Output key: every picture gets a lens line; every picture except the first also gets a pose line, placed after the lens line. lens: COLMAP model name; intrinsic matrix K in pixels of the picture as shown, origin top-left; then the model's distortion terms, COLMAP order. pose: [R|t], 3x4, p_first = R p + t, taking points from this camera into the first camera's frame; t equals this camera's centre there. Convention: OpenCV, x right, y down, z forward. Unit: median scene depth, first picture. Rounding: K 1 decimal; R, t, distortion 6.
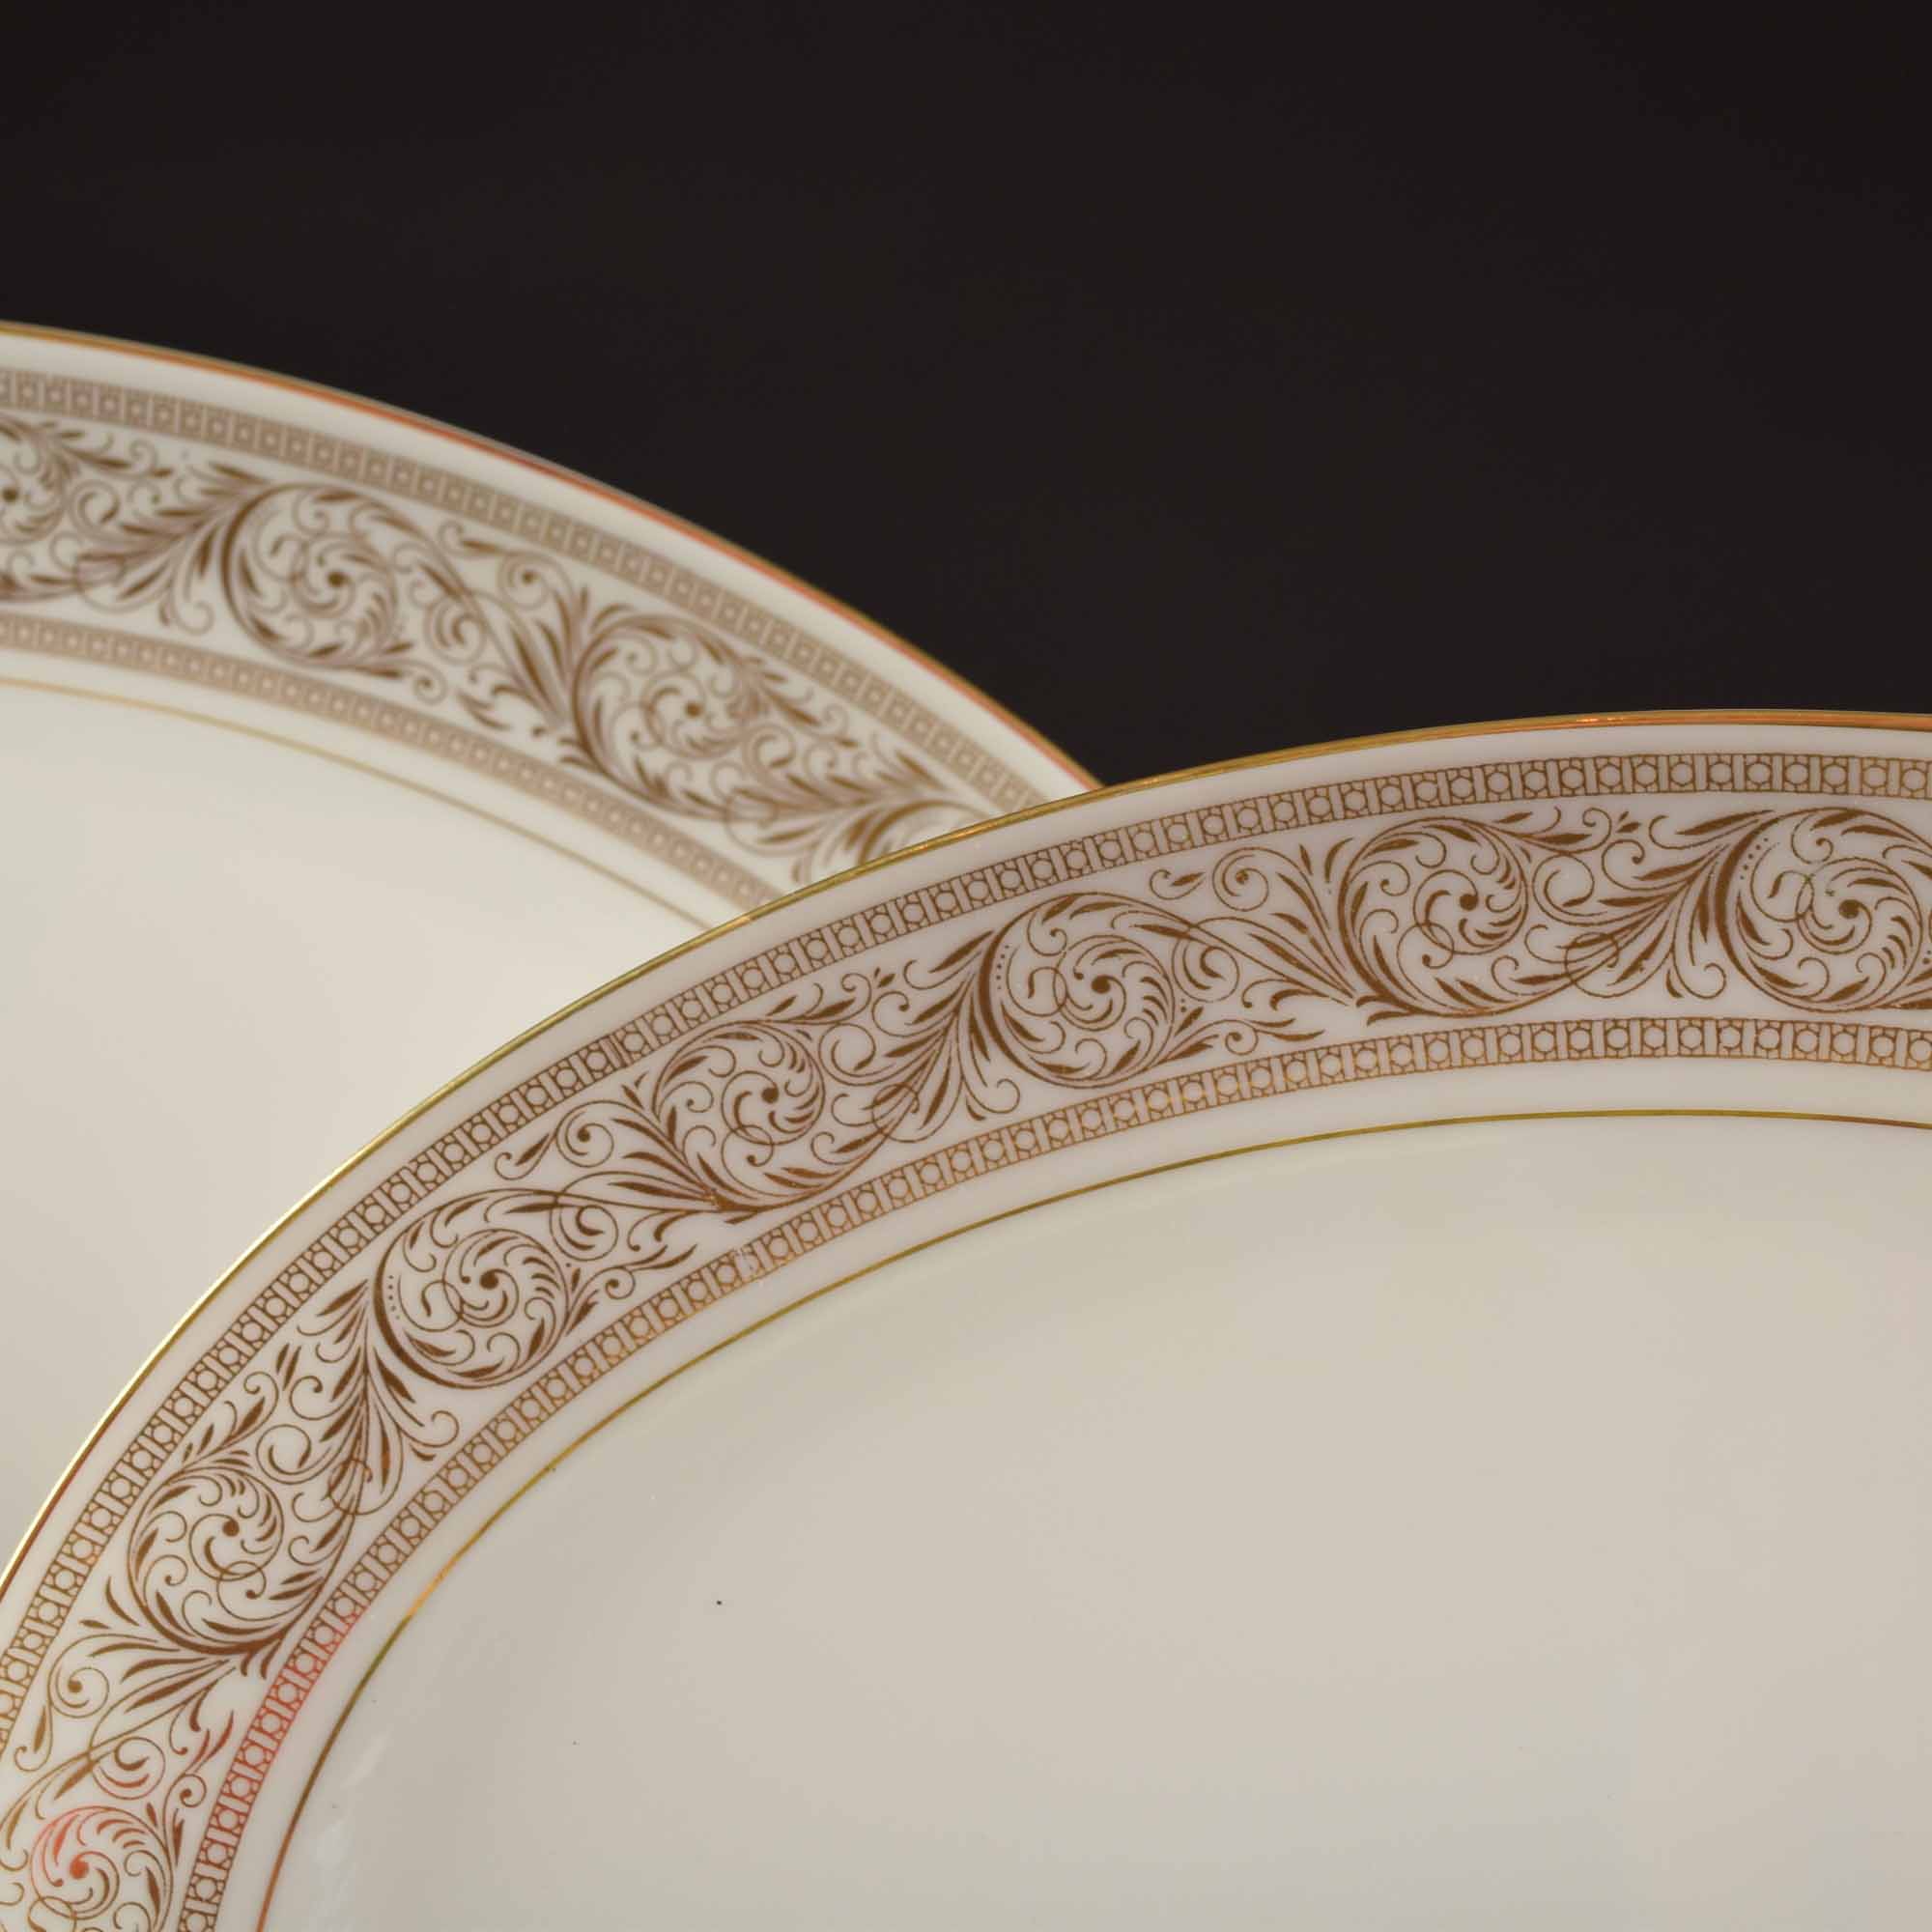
lens RADIAL K [[3370.5, 0, 966.0], [0, 3370.5, 966.0], [0, 0, 1]] dist [-0.048158, -0.035983]
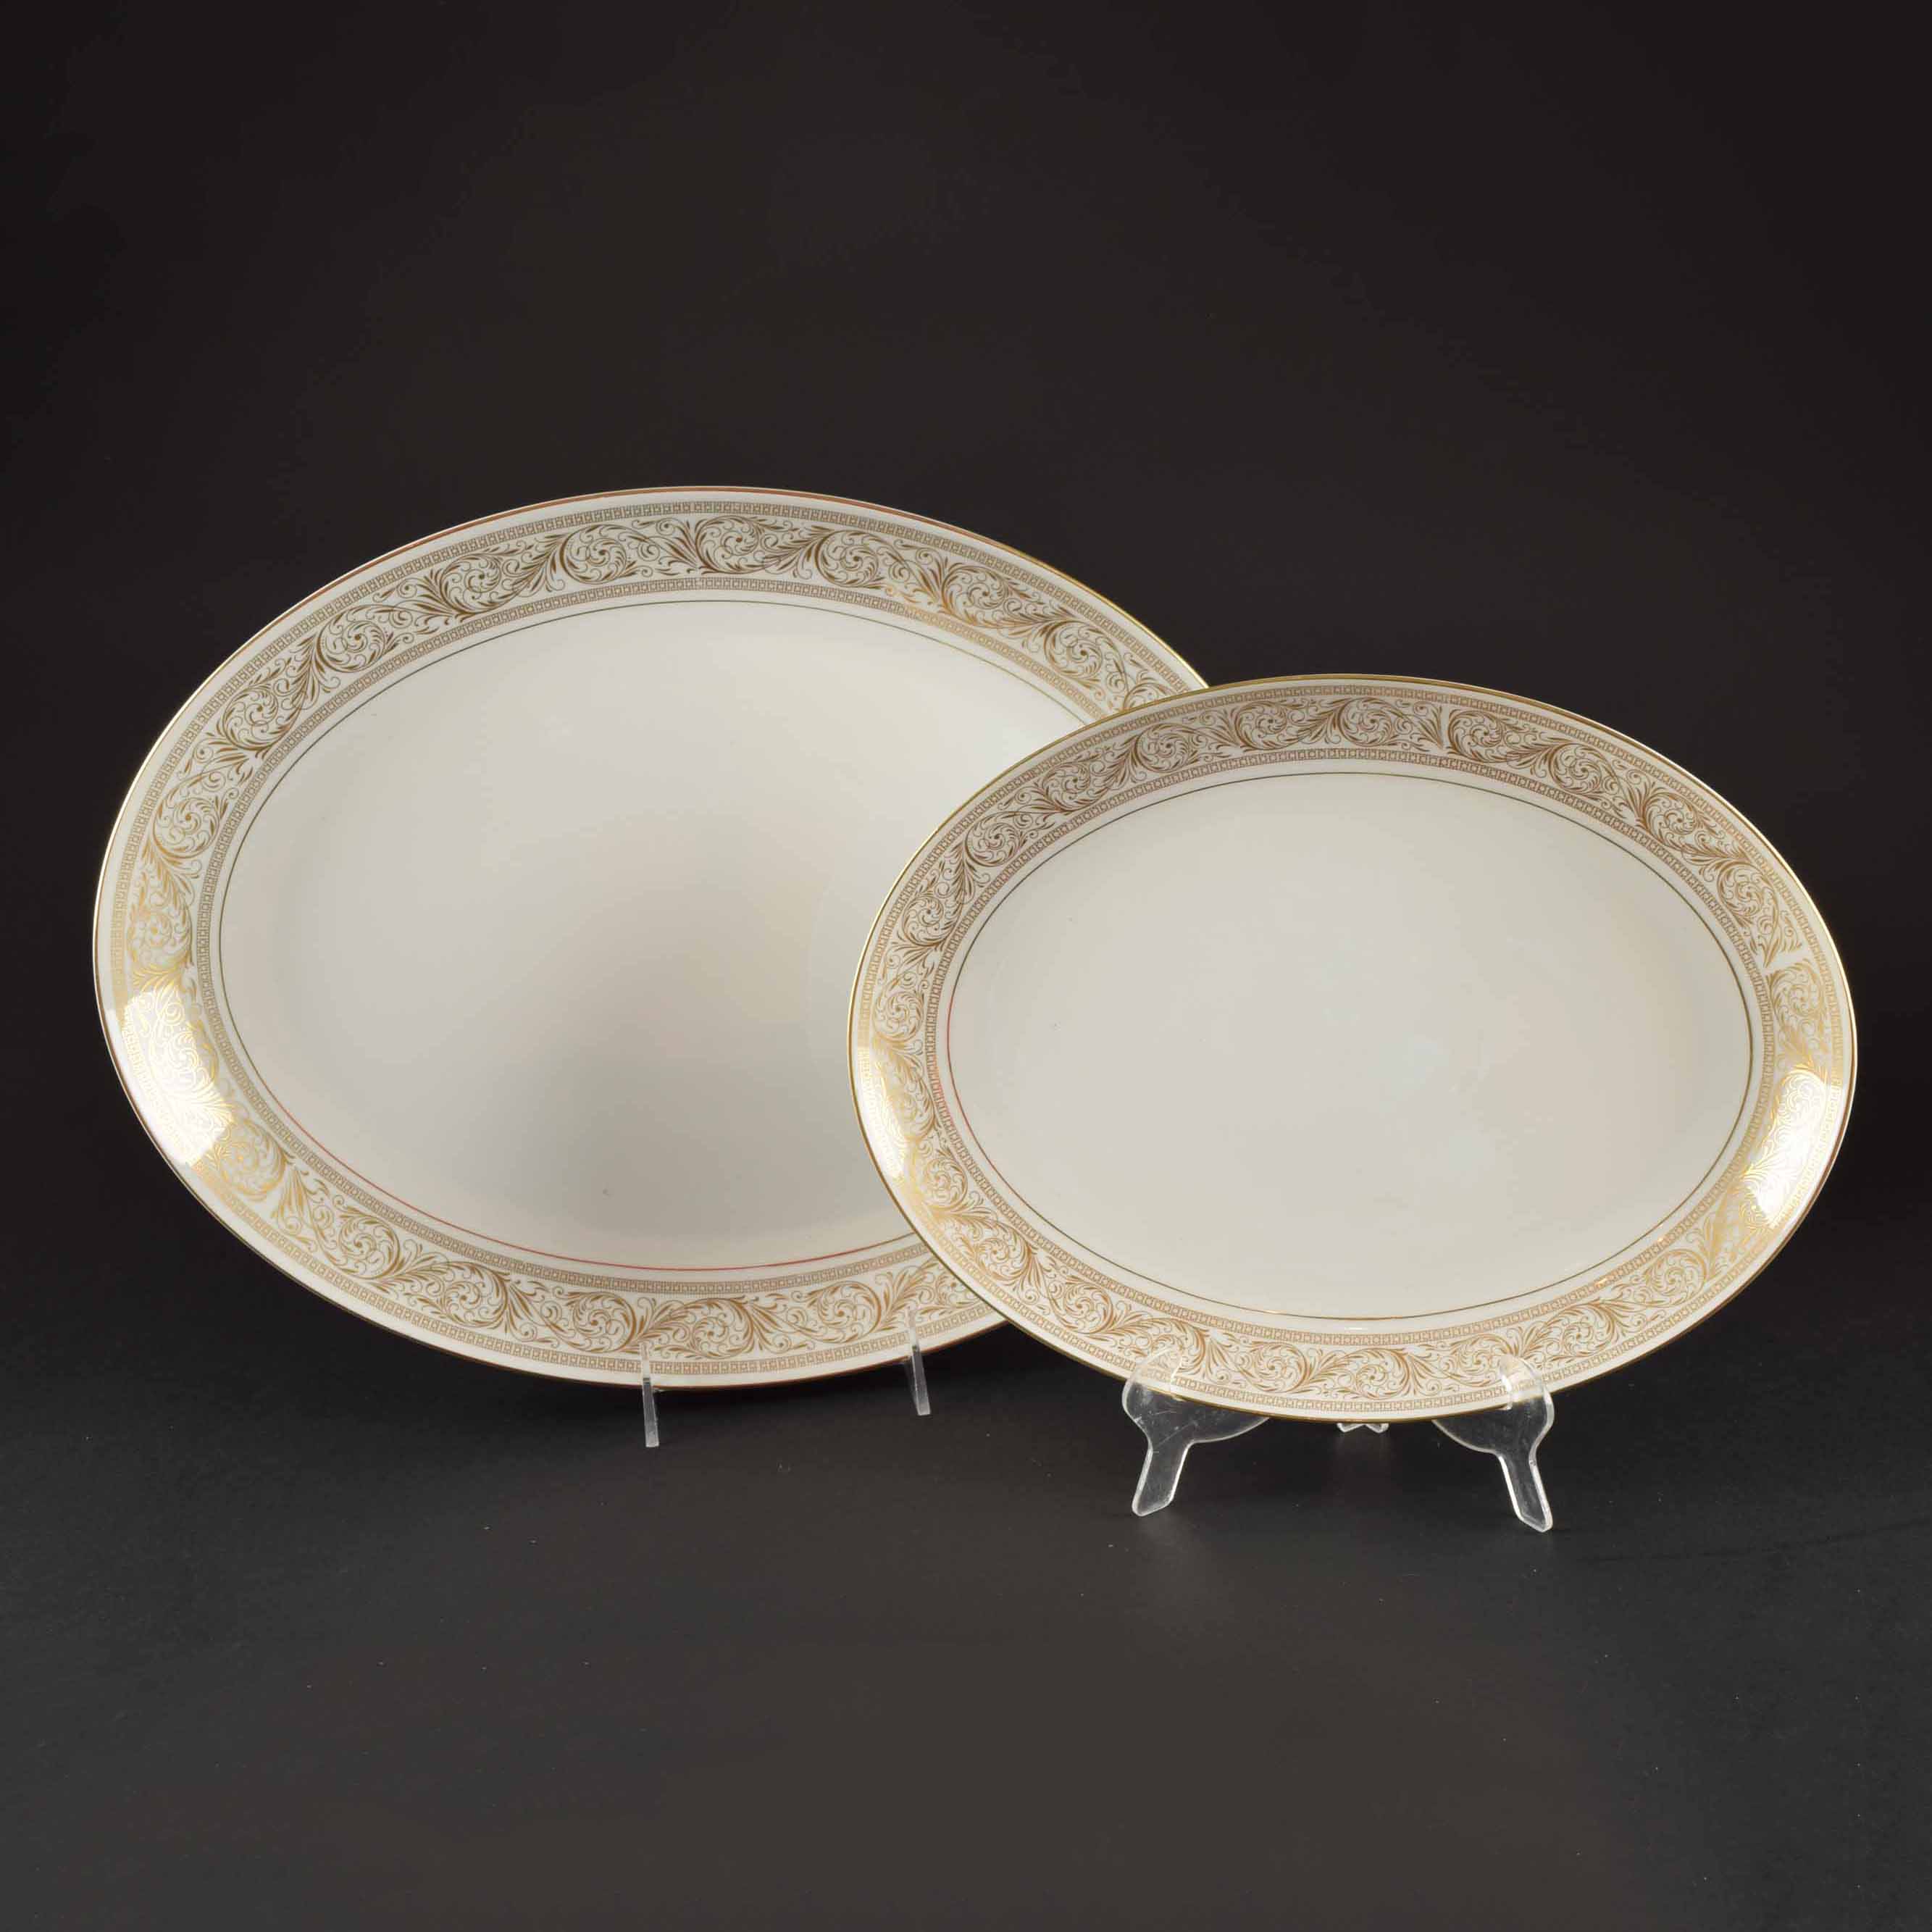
lens RADIAL K [[3370.5, 0, 966.0], [0, 3370.5, 966.0], [0, 0, 1]] dist [-0.048158, -0.035983]
pose [[0.989921, -0.104294, 0.095810, -0.522837], [0.066647, 0.939993, 0.334622, -0.954899], [-0.124960, -0.324864, 0.937469, -2.324613]]
